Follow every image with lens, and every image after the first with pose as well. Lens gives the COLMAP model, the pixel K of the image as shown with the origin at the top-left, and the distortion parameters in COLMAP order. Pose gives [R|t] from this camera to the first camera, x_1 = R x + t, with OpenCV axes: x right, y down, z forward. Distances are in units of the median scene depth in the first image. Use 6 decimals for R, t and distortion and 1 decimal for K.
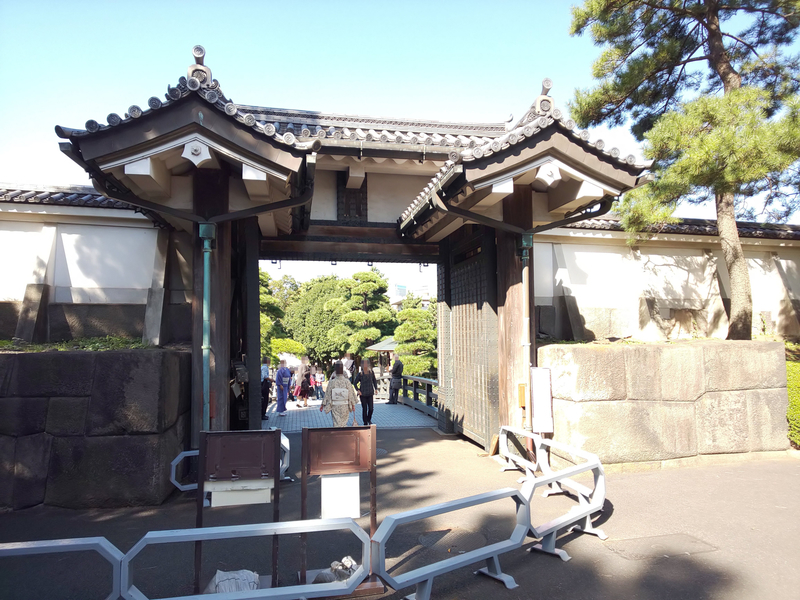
lens RADIAL K [[513.3, 0, 401.0], [0, 513.3, 313.3], [0, 0, 1]] dist [0.028142, -0.032617]
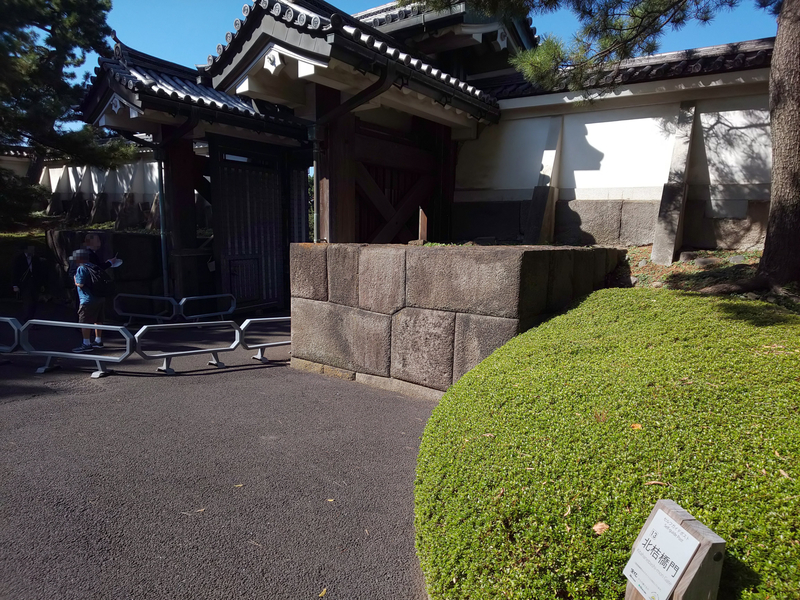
lens RADIAL K [[498.4, 0, 413.3], [0, 498.4, 320.1], [0, 0, 1]] dist [-0.002501, -0.000811]
pose [[0.668373, 0.153017, -0.727917, 0.726316], [0.000485, 0.978522, 0.206143, 0.007773], [0.743827, -0.138133, 0.653943, 0.308570]]
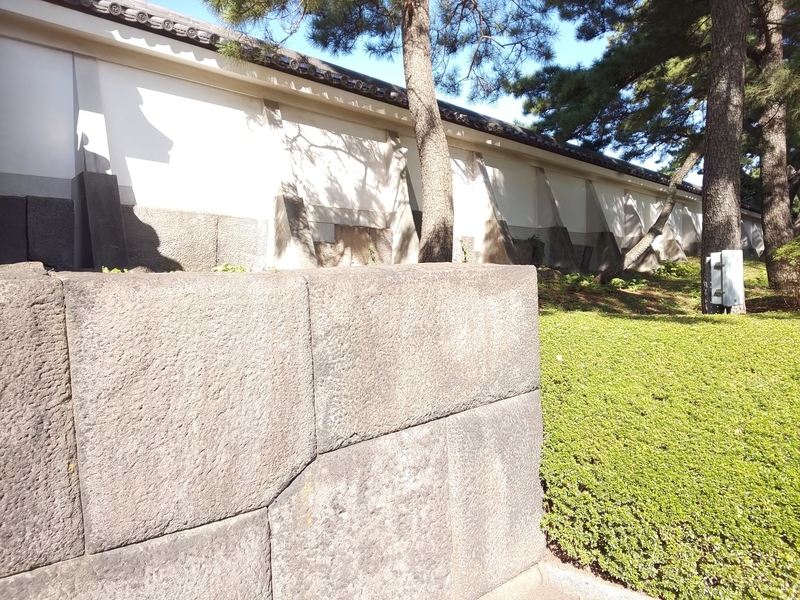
lens RADIAL K [[506.1, 0, 400.0], [0, 506.1, 300.0], [0, 0, 1]] dist [0.000775, -0.001327]
pose [[0.874713, -0.028163, 0.483823, 0.315723], [-0.006462, 0.997544, 0.069750, 0.036347], [-0.484599, -0.064138, 0.872382, 0.476825]]
